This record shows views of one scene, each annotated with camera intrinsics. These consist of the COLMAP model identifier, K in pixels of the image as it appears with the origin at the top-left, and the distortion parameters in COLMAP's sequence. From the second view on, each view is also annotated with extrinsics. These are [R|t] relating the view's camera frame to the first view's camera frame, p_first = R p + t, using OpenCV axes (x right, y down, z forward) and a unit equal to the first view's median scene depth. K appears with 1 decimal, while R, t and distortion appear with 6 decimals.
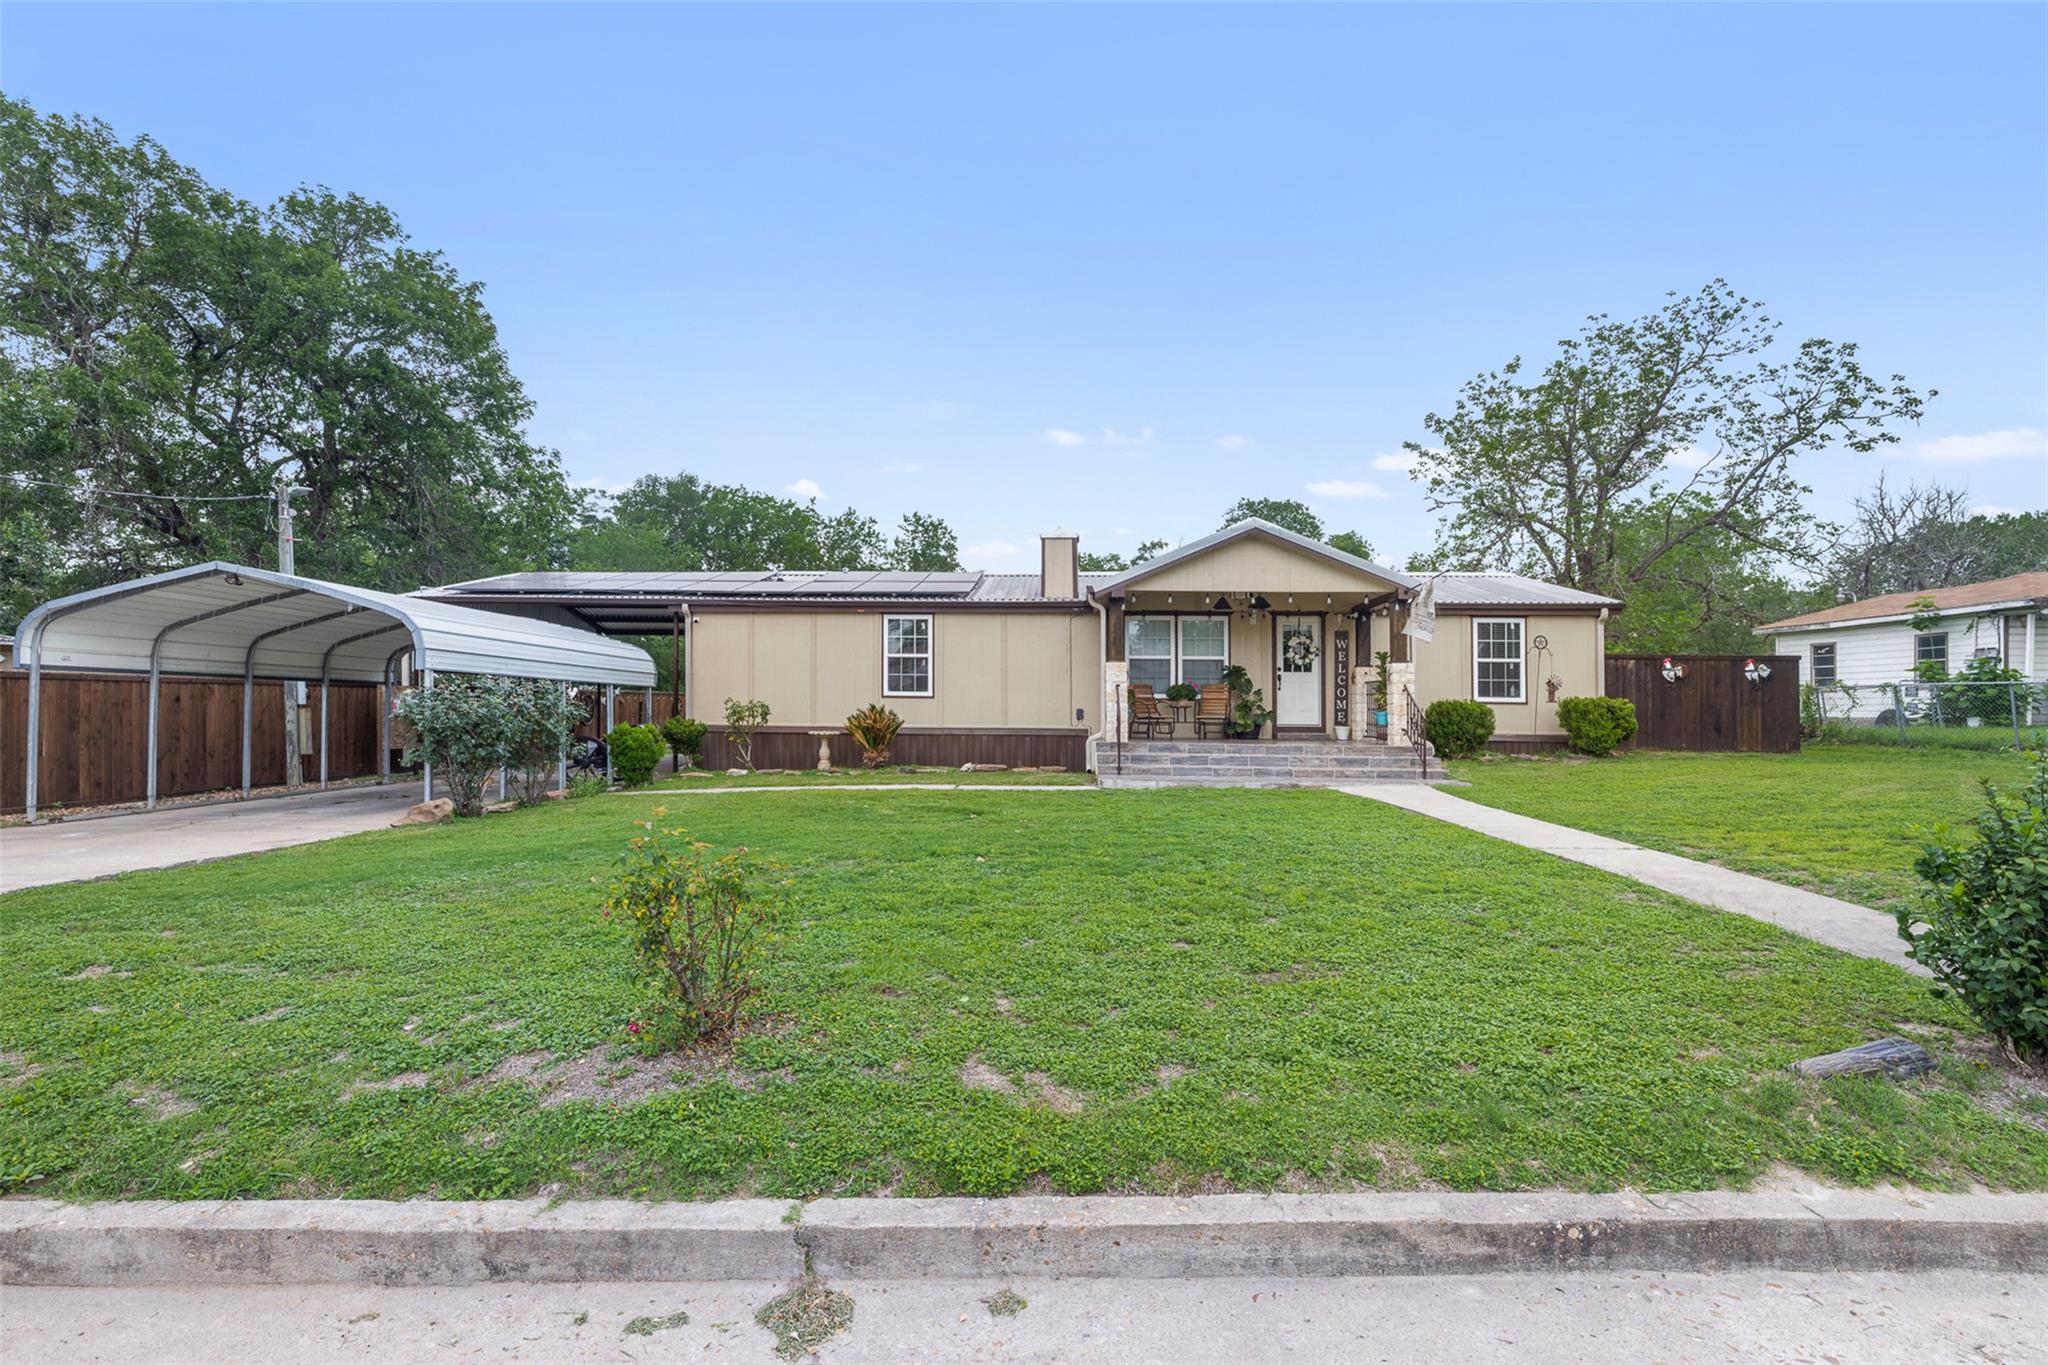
lens RADIAL K [[1021.8, 0, 990.4], [0, 1021.8, 699.3], [0, 0, 1]] dist [-0.006294, 0.000343]
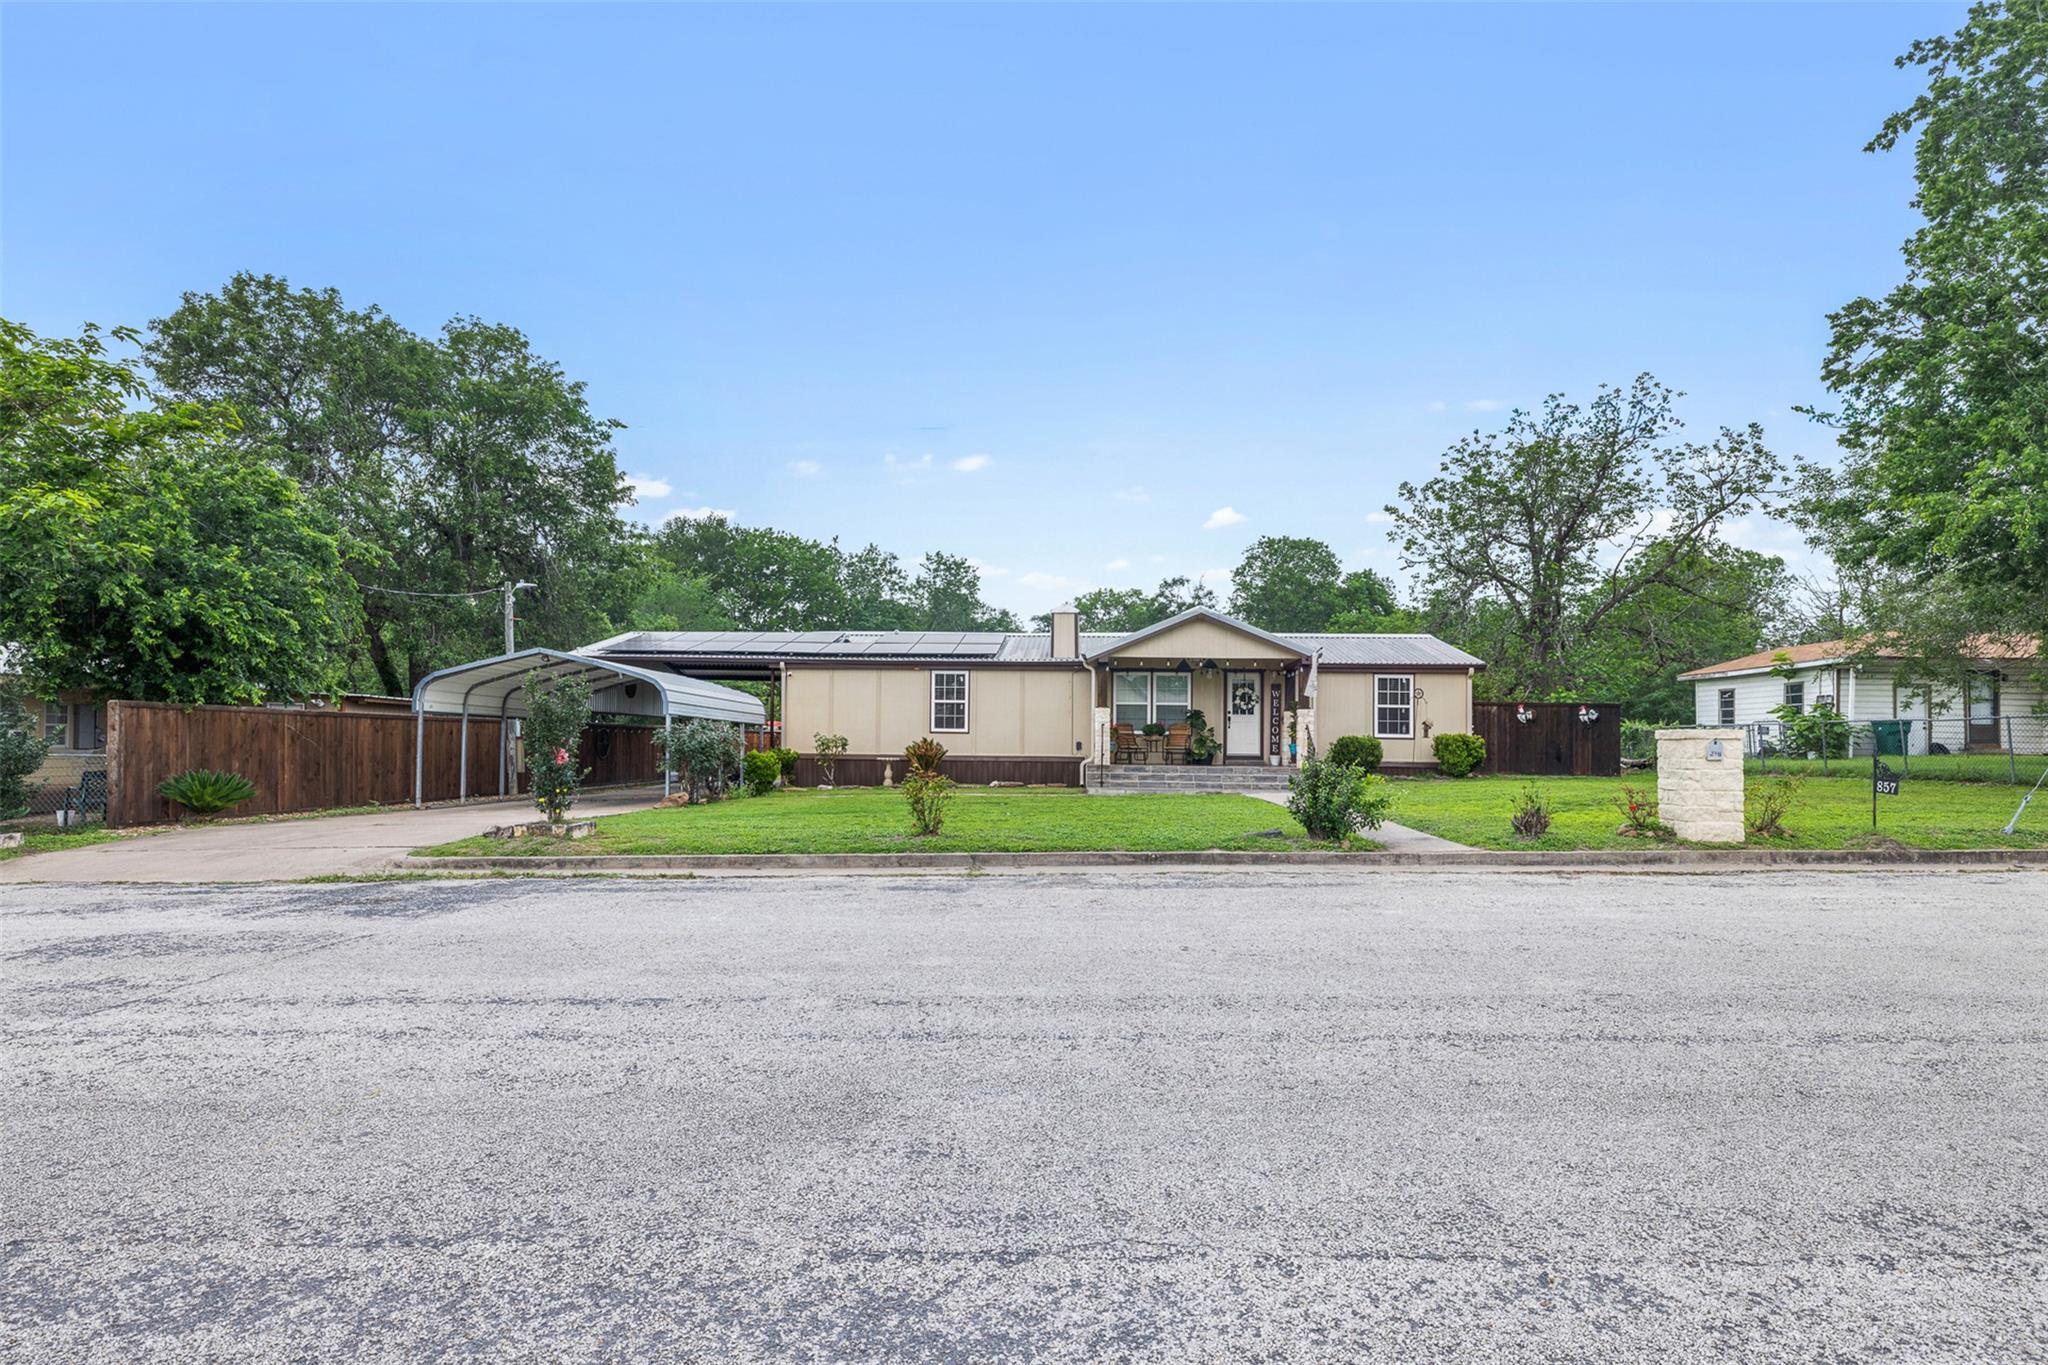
lens RADIAL K [[1114.6, 0, 1013.9], [0, 1114.6, 734.2], [0, 0, 1]] dist [0.002866, 0.000218]
pose [[0.999993, 0.002398, 0.002991, -0.001830], [-0.002391, 0.999994, -0.002586, 0.003232], [-0.002997, 0.002579, 0.999992, -0.453277]]
